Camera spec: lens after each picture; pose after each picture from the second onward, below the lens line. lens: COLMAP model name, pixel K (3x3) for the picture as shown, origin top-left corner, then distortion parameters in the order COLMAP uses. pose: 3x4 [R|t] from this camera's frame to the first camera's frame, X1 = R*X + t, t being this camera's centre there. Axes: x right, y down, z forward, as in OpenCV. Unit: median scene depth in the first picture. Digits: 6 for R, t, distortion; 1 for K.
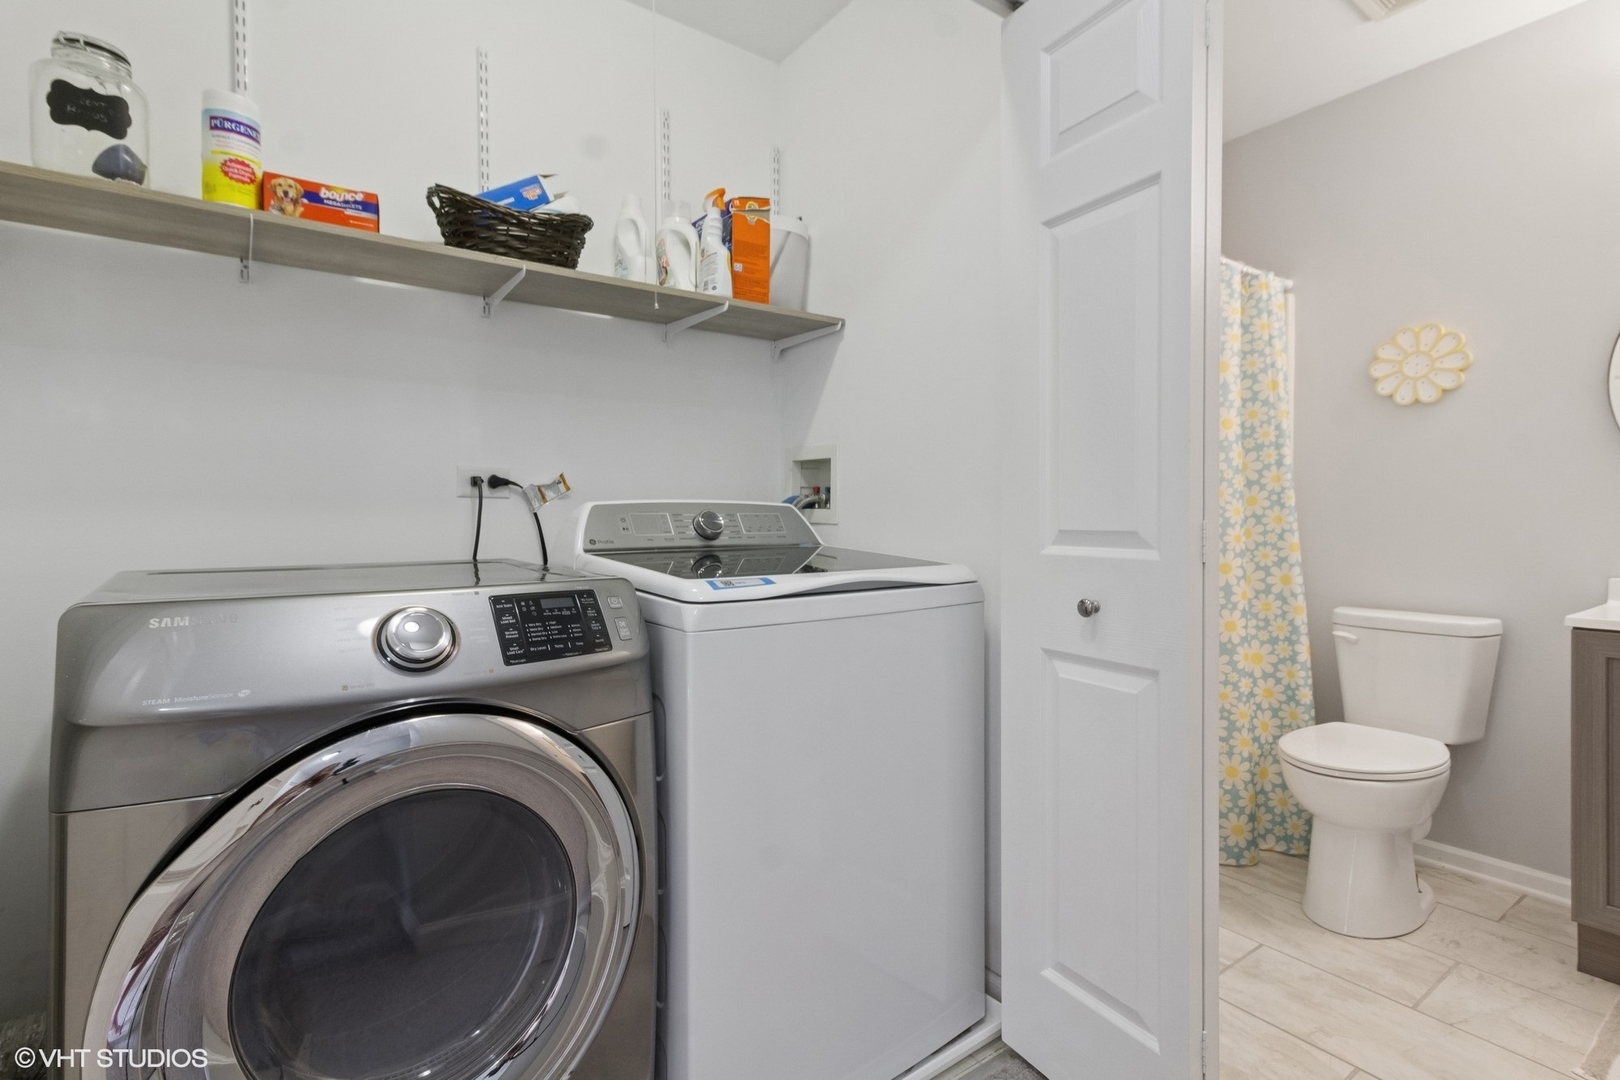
lens RADIAL K [[763.7, 0, 817.2], [0, 763.7, 529.1], [0, 0, 1]] dist [0.015829, 0.000329]
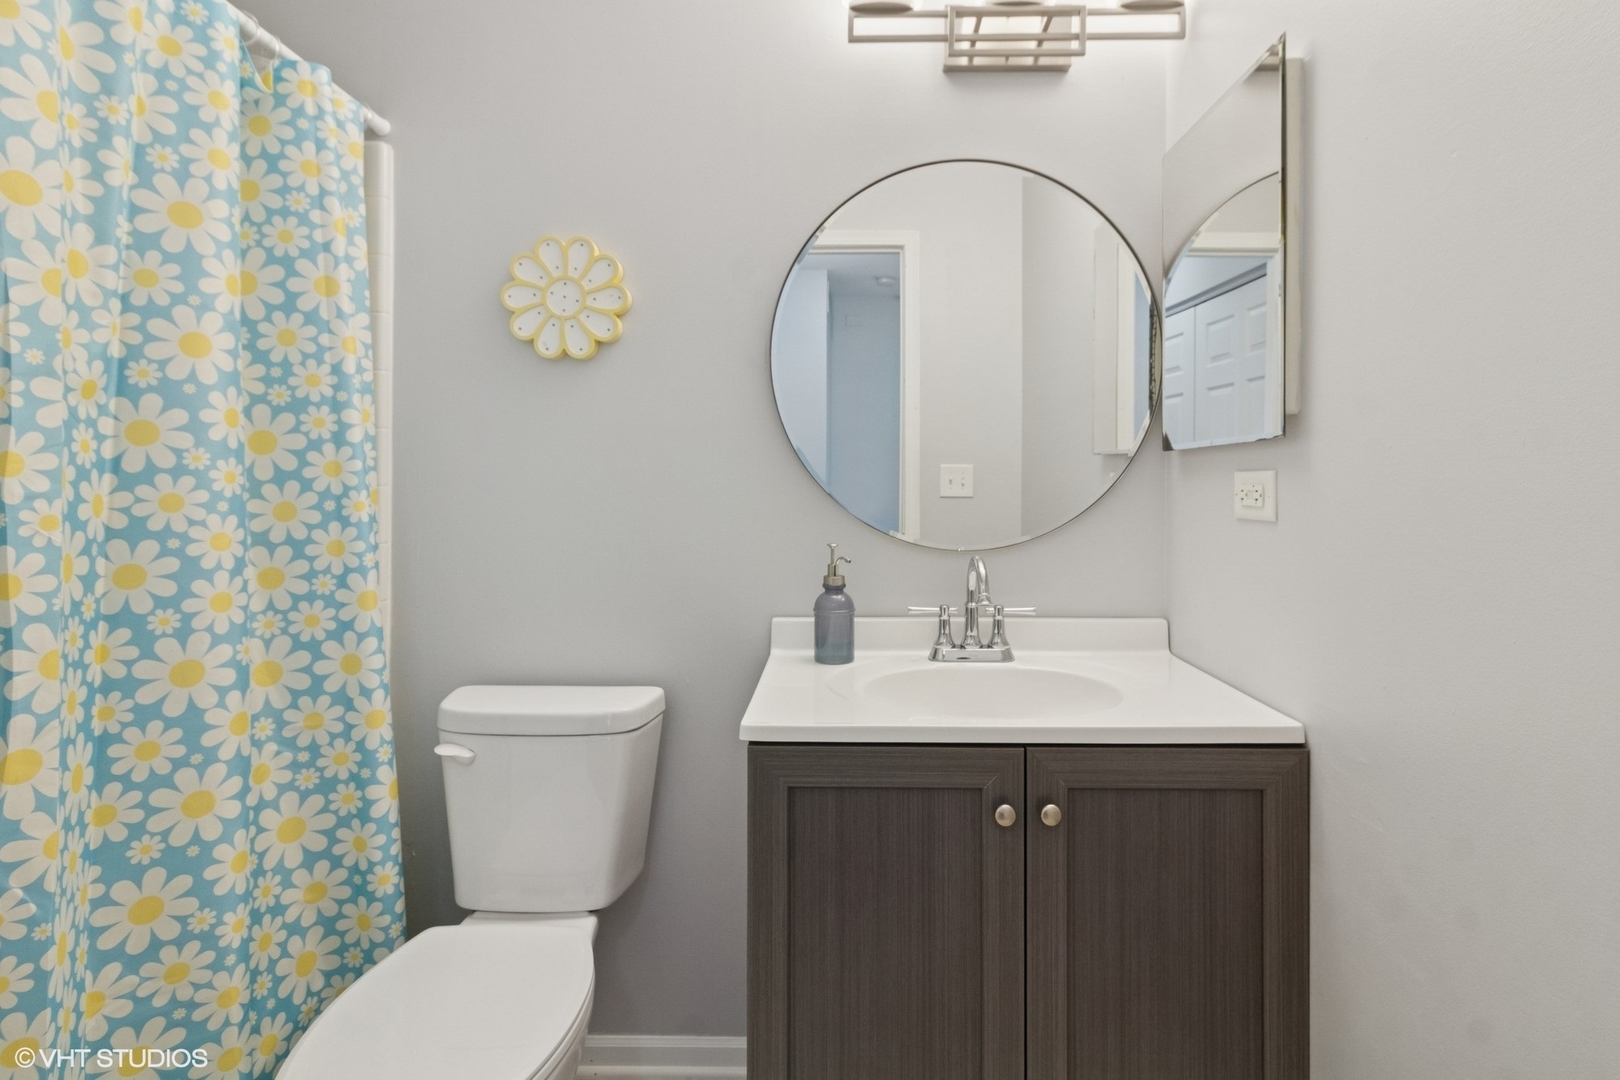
lens RADIAL K [[763.7, 0, 832.8], [0, 763.7, 484.7], [0, 0, 1]] dist [0.015829, 0.000329]
pose [[0.593929, 0.002836, 0.804513, 0.383956], [0.003893, 0.999972, -0.006399, -0.050646], [-0.804508, 0.006933, 0.593901, 0.427592]]
